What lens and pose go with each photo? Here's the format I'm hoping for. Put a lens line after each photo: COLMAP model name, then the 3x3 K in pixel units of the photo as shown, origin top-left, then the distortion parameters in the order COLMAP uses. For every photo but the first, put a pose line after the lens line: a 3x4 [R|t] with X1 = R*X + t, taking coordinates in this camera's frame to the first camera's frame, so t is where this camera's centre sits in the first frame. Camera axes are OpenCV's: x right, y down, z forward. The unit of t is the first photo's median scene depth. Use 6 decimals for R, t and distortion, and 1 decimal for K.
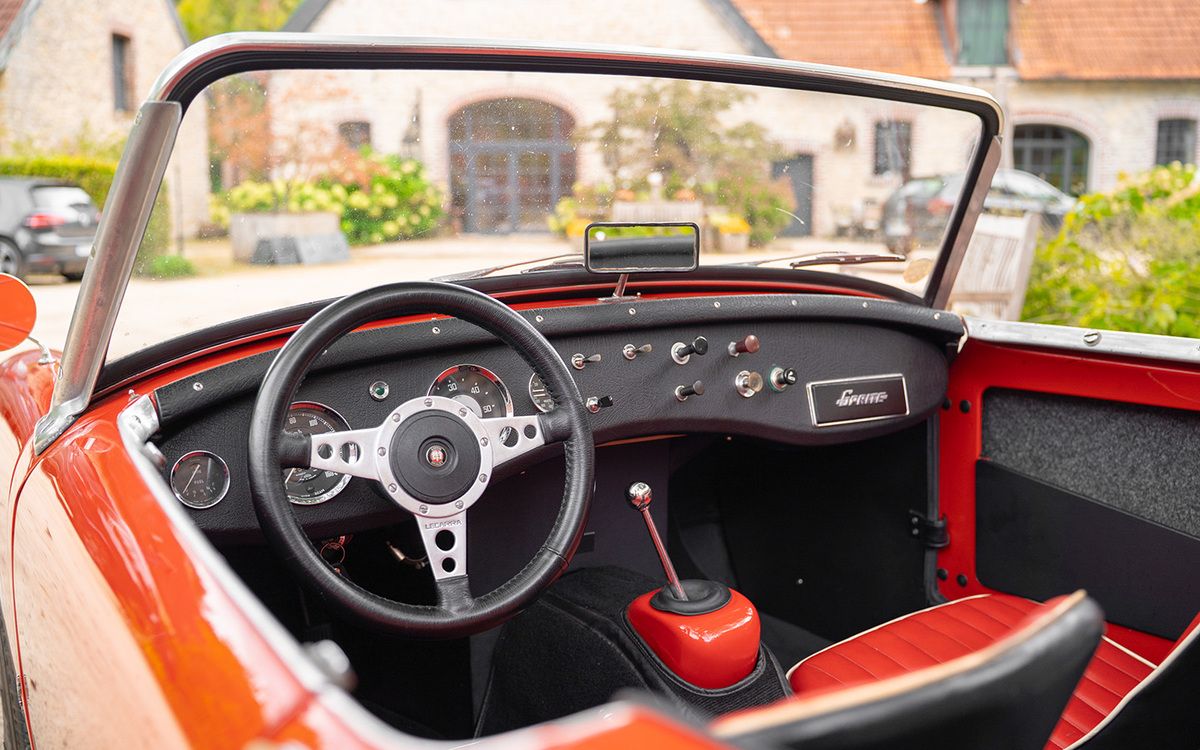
lens RADIAL K [[1082.6, 0, 600.8], [0, 1082.6, 374.8], [0, 0, 1]] dist [-0.107926, 0.075435]
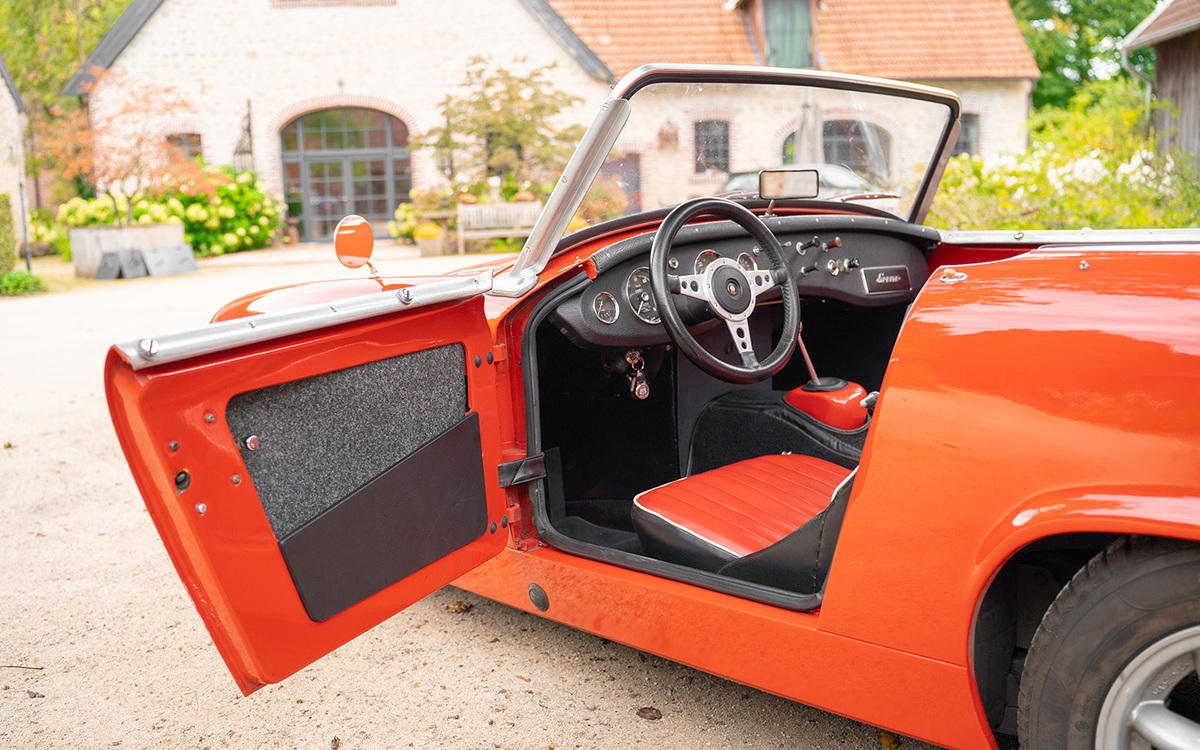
lens RADIAL K [[1082.6, 0, 599.8], [0, 1082.6, 380.1], [0, 0, 1]] dist [-0.107926, 0.075435]
pose [[0.983868, -0.056070, 0.169883, -0.478398], [0.056198, 0.998411, 0.004057, 0.144369], [-0.169841, 0.005556, 0.985456, -0.544279]]
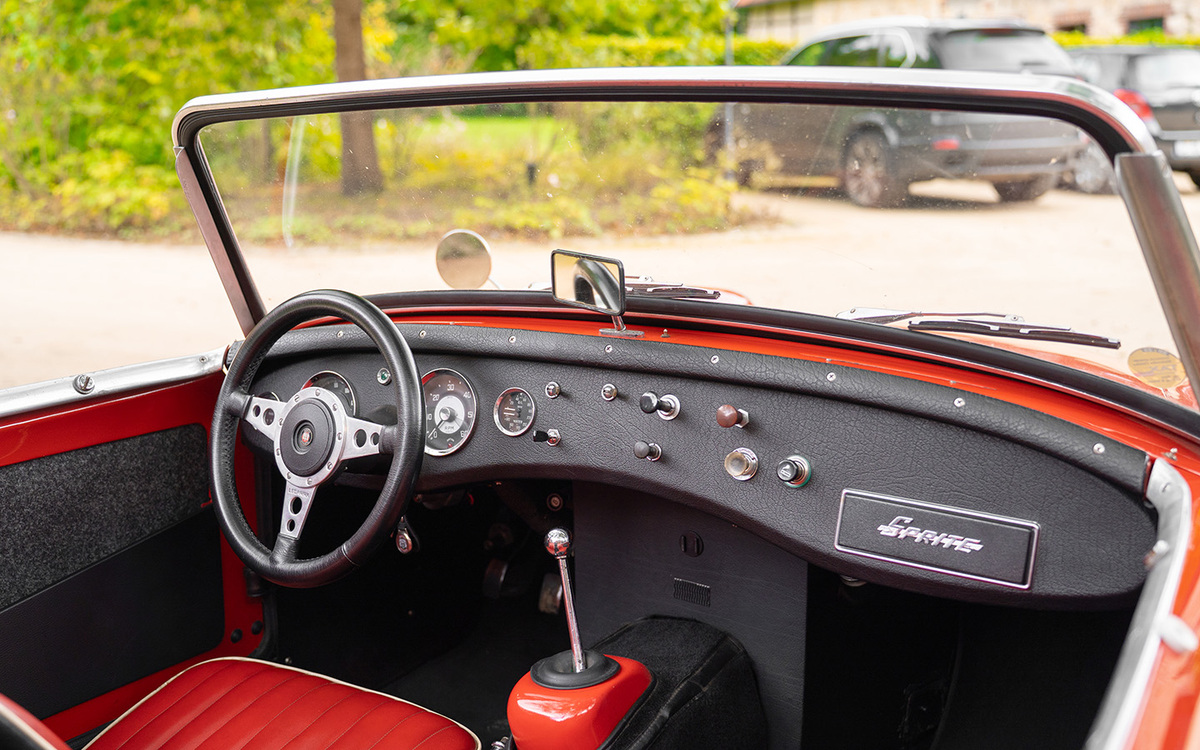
lens RADIAL K [[1234.7, 0, 597.7], [0, 1234.7, 377.8], [0, 0, 1]] dist [-0.026668, 0.000000]
pose [[0.423253, 0.197620, -0.884197, 0.813478], [-0.127070, 0.979224, 0.158032, -0.169874], [0.897057, 0.045468, 0.439571, 0.463995]]
